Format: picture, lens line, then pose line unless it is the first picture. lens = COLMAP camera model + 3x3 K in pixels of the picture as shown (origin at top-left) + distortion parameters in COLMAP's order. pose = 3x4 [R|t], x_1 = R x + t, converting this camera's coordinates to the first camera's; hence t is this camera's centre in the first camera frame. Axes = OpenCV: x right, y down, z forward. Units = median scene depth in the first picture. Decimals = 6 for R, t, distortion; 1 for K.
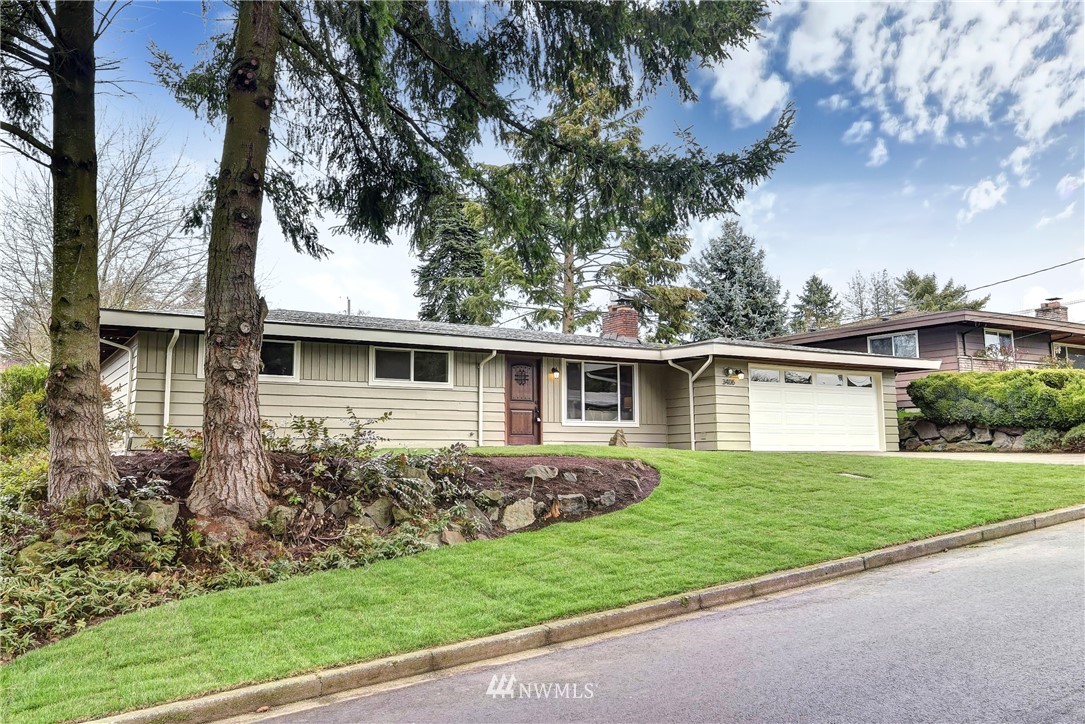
lens RADIAL K [[821.0, 0, 542.1], [0, 821.0, 363.7], [0, 0, 1]] dist [-0.000730, -0.002099]
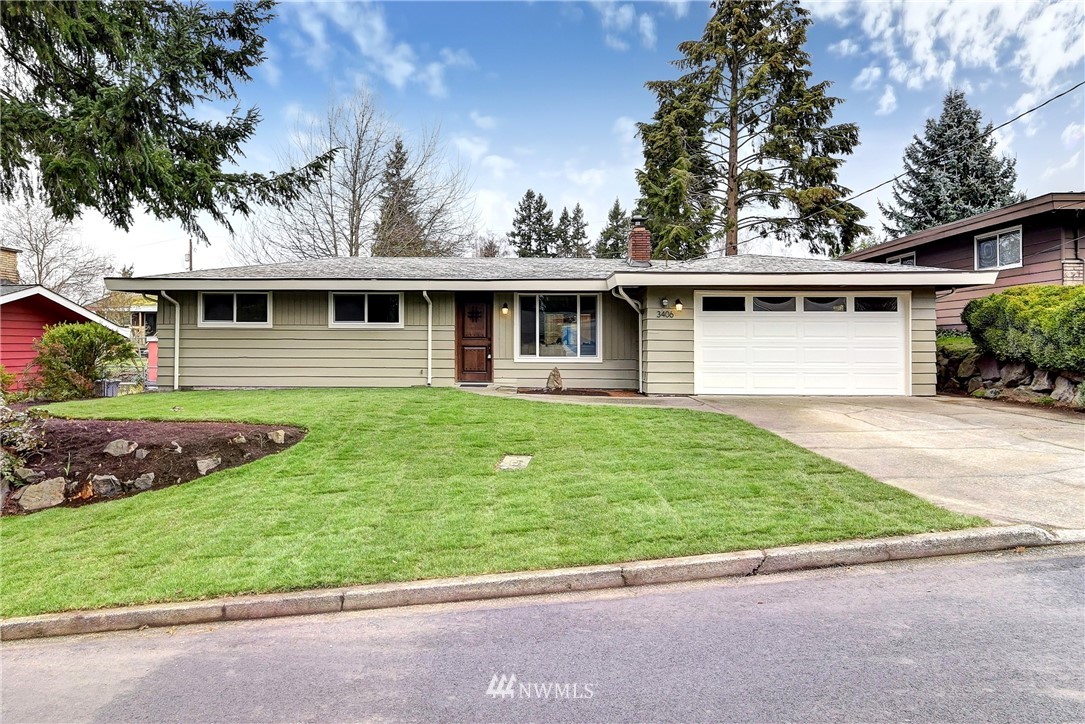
lens RADIAL K [[703.8, 0, 543.1], [0, 703.8, 361.8], [0, 0, 1]] dist [-0.001364, -0.003443]
pose [[0.870019, 0.008078, -0.492951, 0.473305], [0.057384, 0.991411, 0.117524, -0.022000], [0.489667, -0.130535, 0.862083, 0.295213]]
